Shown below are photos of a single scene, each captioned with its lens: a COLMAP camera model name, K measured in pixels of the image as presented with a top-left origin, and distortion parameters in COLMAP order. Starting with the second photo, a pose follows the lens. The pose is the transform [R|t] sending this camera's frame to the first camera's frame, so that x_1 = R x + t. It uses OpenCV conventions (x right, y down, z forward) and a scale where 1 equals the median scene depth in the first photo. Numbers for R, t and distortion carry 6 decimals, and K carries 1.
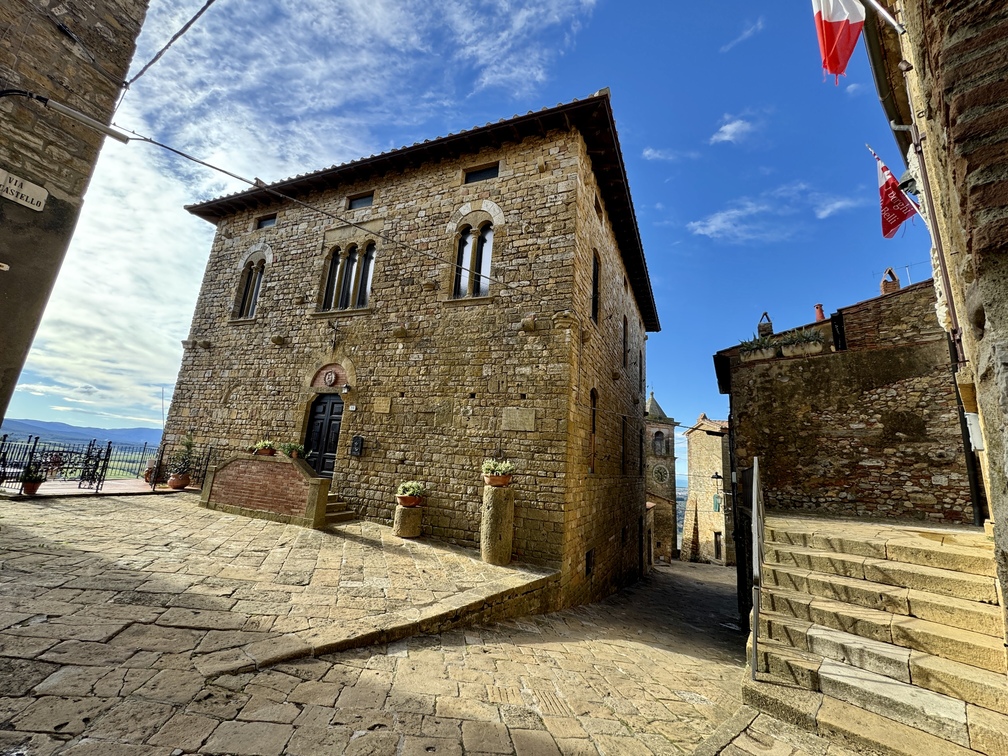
lens RADIAL K [[403.3, 0, 503.9], [0, 403.3, 375.1], [0, 0, 1]] dist [-0.002415, -0.000502]
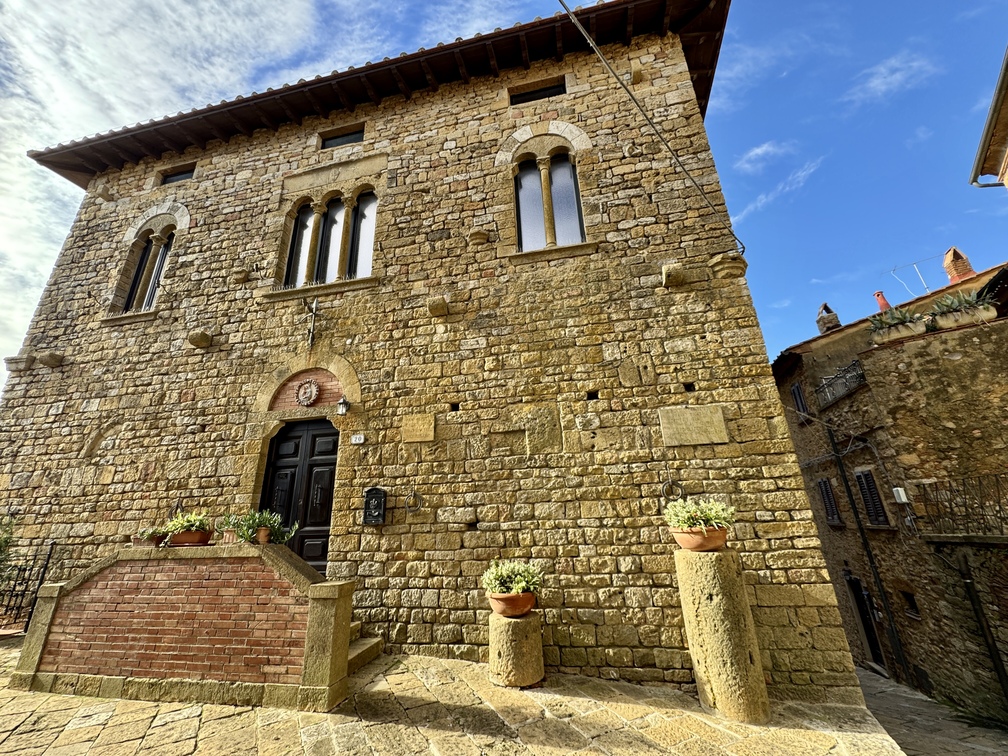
lens RADIAL K [[403.3, 0, 504.7], [0, 403.3, 375.2], [0, 0, 1]] dist [-0.002415, -0.000502]
pose [[0.978363, -0.042810, 0.202419, -0.296872], [0.067864, 0.990633, -0.118496, 0.076928], [-0.195450, 0.129669, 0.972103, 0.415686]]
